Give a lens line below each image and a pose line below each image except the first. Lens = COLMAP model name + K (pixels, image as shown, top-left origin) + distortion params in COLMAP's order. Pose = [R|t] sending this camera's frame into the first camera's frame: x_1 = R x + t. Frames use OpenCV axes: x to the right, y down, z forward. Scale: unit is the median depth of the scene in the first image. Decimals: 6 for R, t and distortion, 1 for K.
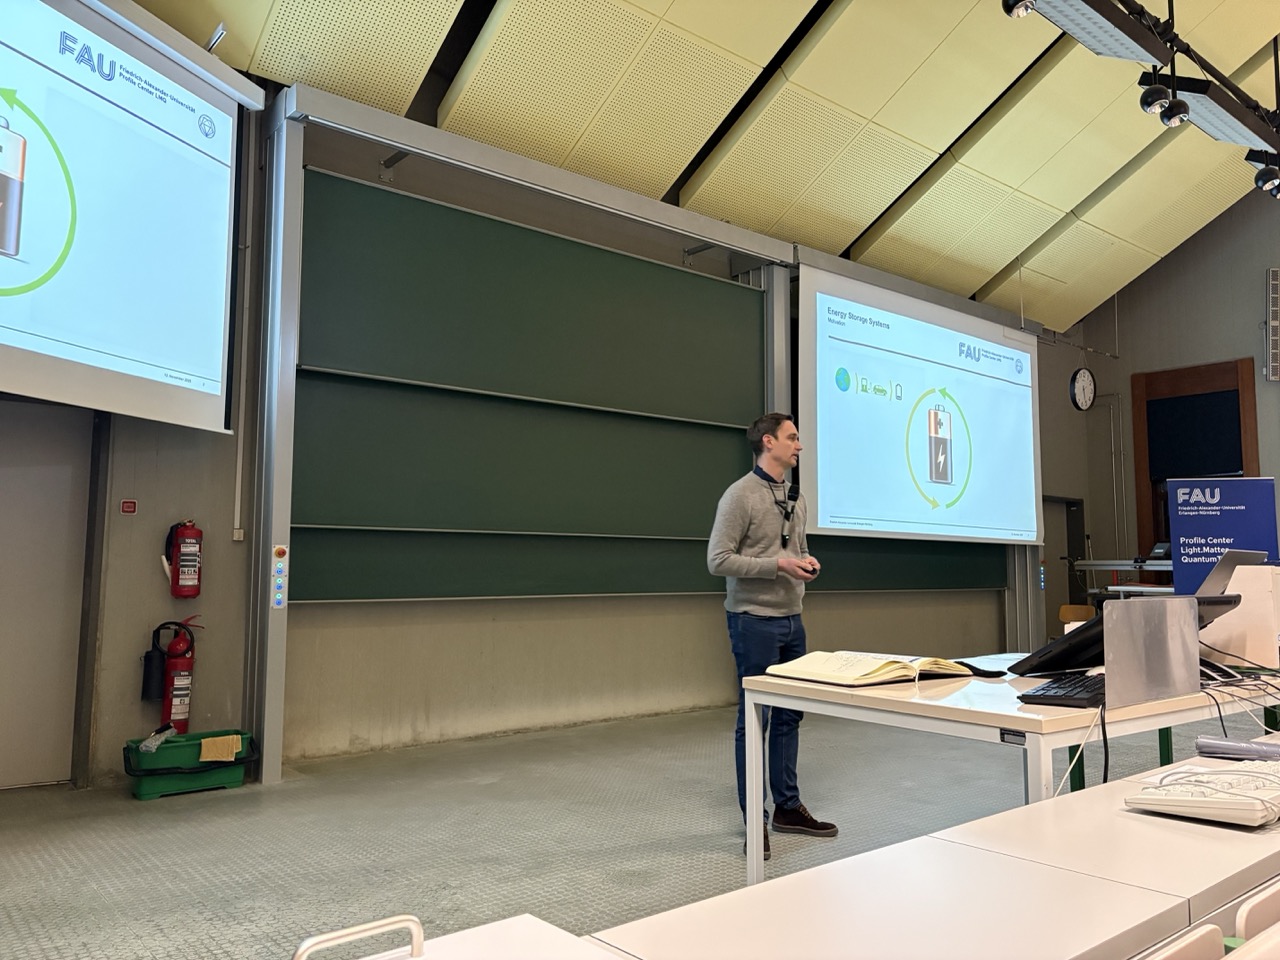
lens RADIAL K [[970.6, 0, 640.0], [0, 970.6, 480.0], [0, 0, 1]] dist [0.046840, -0.046019]
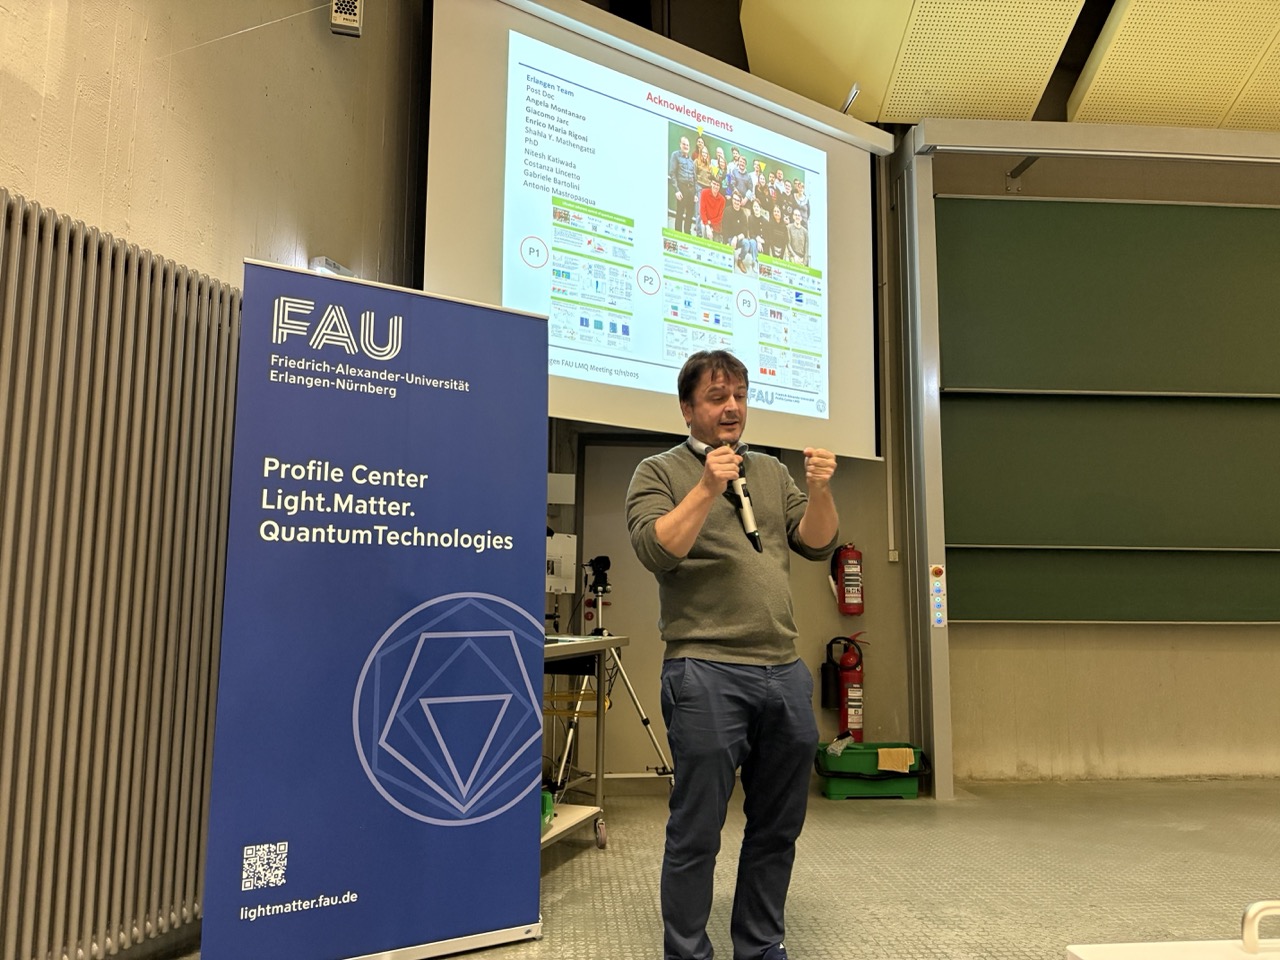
lens RADIAL K [[970.6, 0, 640.0], [0, 970.6, 480.0], [0, 0, 1]] dist [0.046840, -0.046019]
pose [[0.818457, -0.068419, -0.570480, -0.031595], [0.051145, 0.997619, -0.046270, 0.009031], [0.572287, 0.008693, 0.820007, -0.015240]]
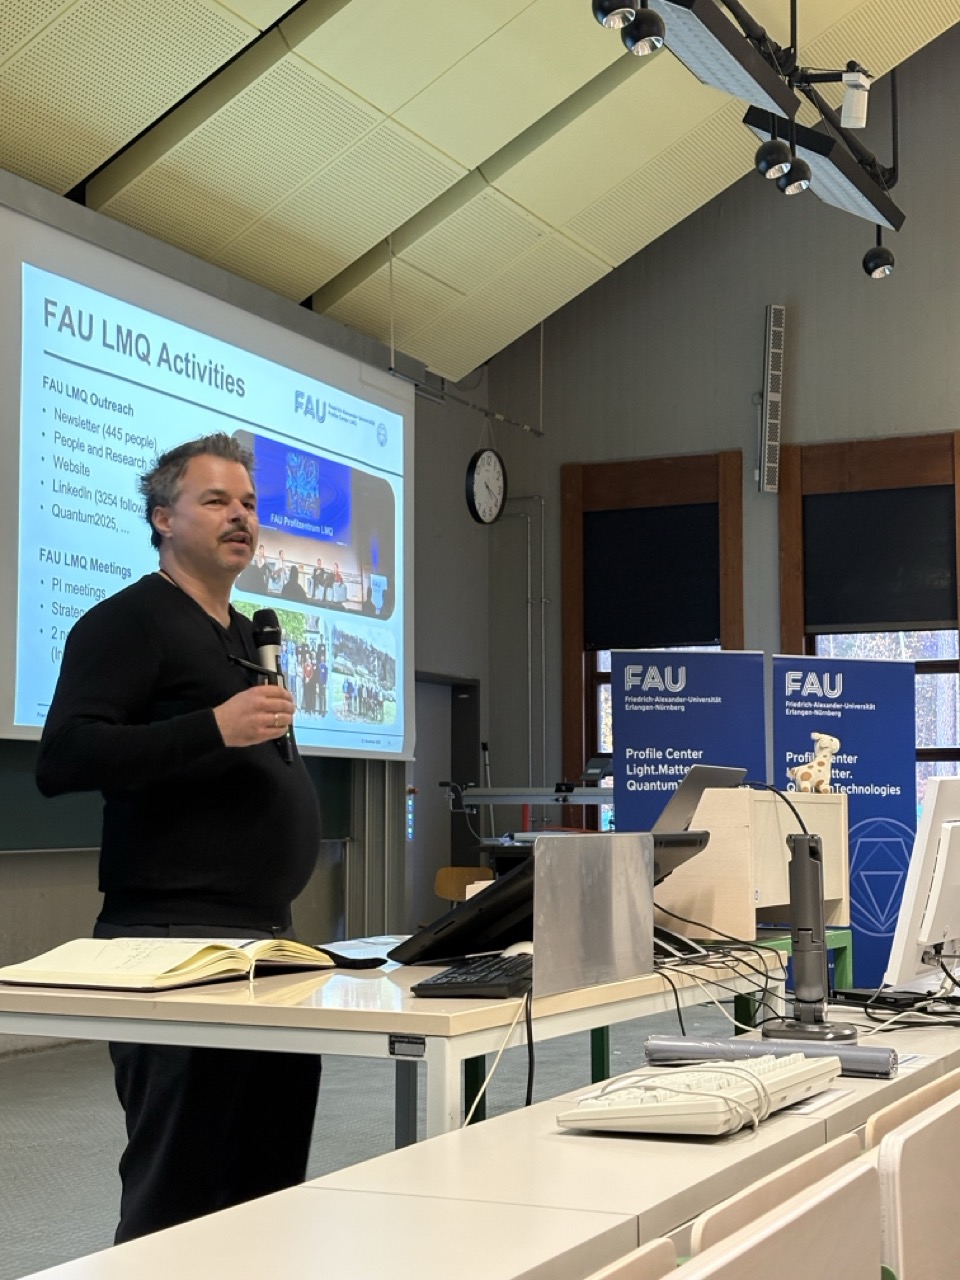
lens RADIAL K [[1968.6, 0, 480.0], [0, 1968.6, 640.0], [0, 0, 1]] dist [0.184958, -0.140263]
pose [[0.908684, 0.031043, 0.416329, -0.042506], [-0.033326, 0.999443, -0.001785, -0.002838], [-0.416152, -0.012253, 0.909212, -0.070887]]
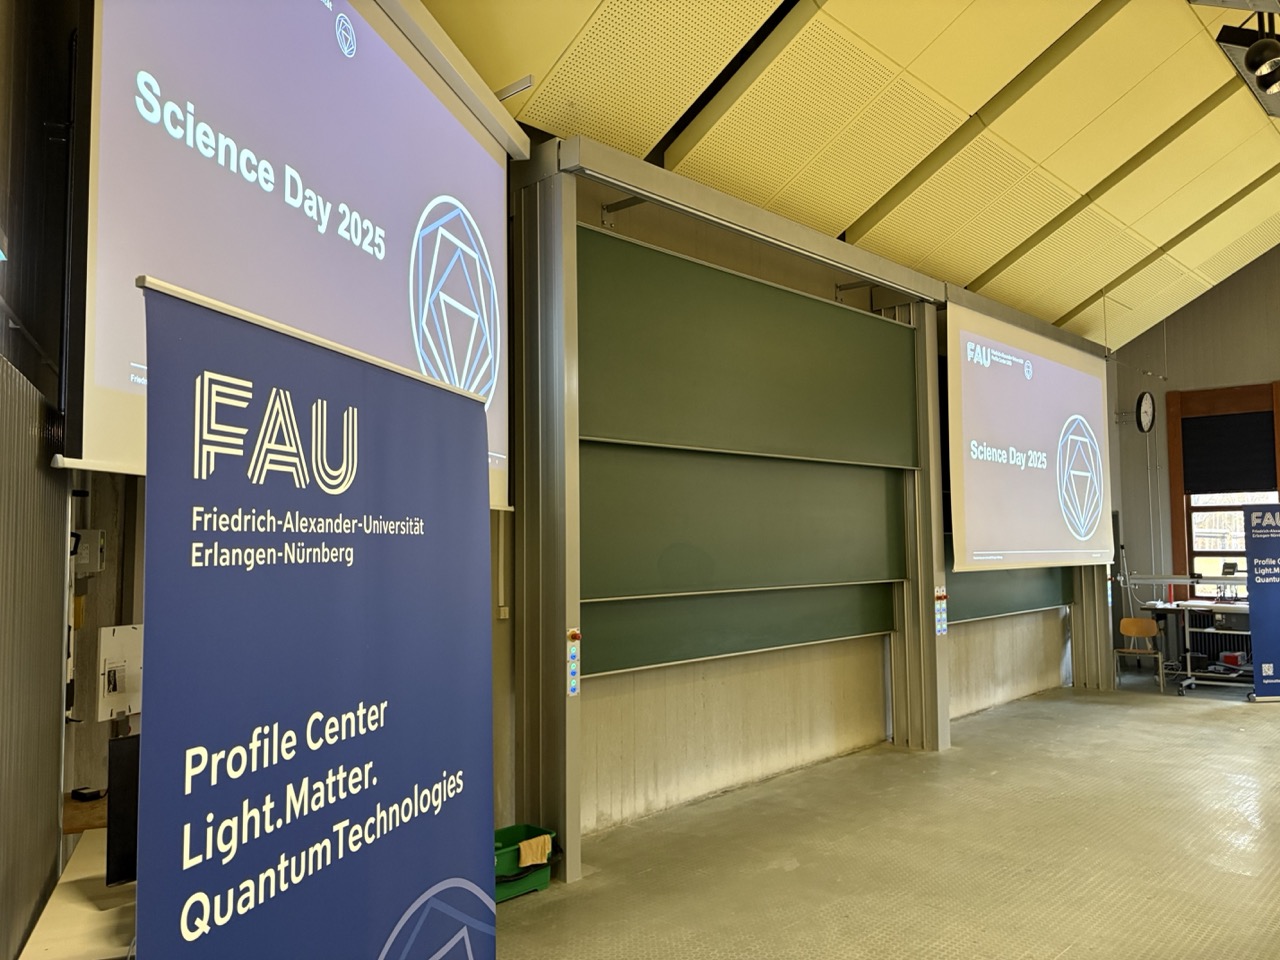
lens RADIAL K [[970.6, 0, 640.0], [0, 970.6, 480.0], [0, 0, 1]] dist [0.046840, -0.046019]
pose [[0.992345, -0.005152, 0.123392, -0.390255], [0.001366, 0.999526, 0.030740, -0.099122], [-0.123492, -0.030336, 0.991882, 0.056043]]
